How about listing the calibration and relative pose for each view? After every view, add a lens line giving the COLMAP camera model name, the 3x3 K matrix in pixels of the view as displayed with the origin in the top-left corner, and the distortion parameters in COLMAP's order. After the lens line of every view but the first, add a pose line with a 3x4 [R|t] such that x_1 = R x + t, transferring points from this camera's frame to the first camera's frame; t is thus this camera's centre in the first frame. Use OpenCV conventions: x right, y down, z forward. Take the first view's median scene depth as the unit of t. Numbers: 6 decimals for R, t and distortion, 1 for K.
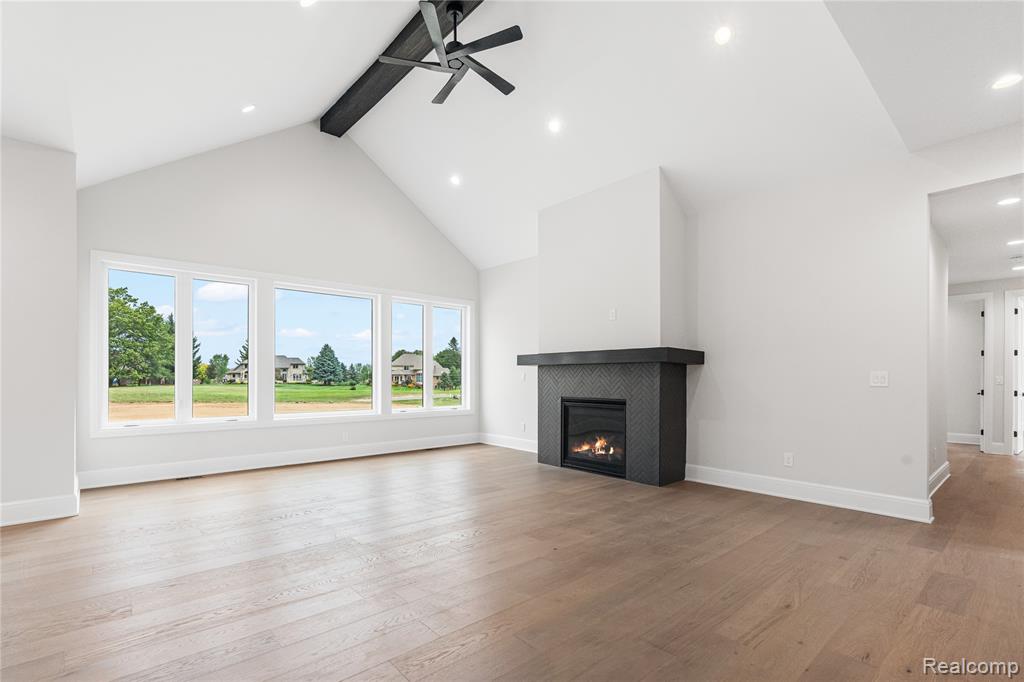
lens RADIAL K [[466.2, 0, 507.2], [0, 466.2, 379.3], [0, 0, 1]] dist [-0.003036, -0.000332]
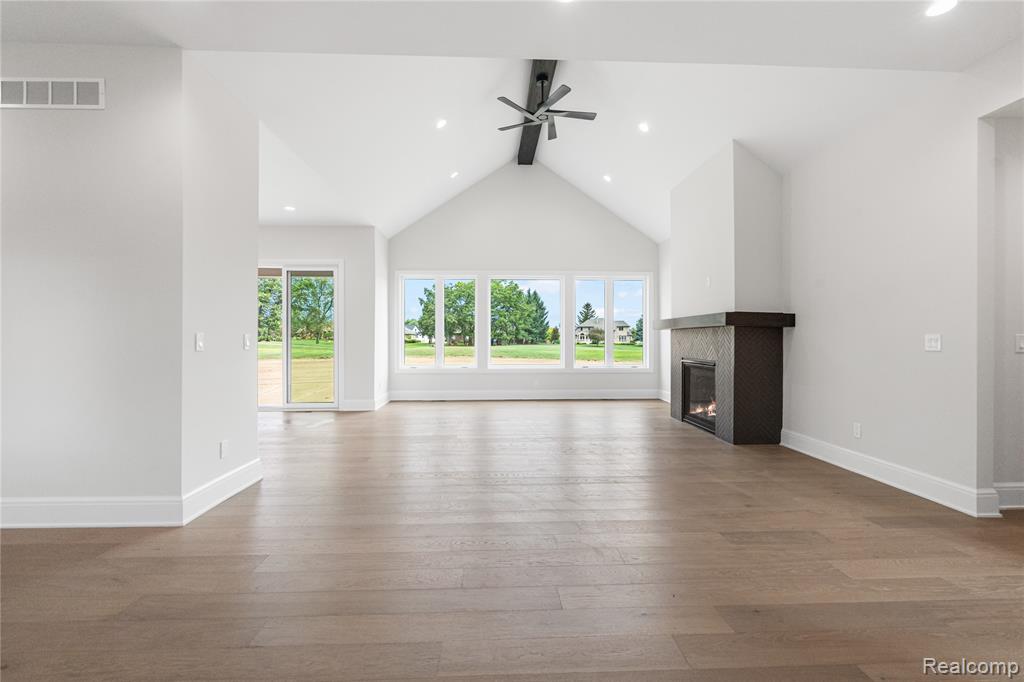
lens RADIAL K [[457.4, 0, 509.4], [0, 457.4, 333.1], [0, 0, 1]] dist [-0.002502, -0.000240]
pose [[0.779143, -0.006281, -0.626815, 0.450225], [-0.003922, 0.999881, -0.014895, -0.002004], [0.626834, 0.014063, 0.779026, -0.092085]]
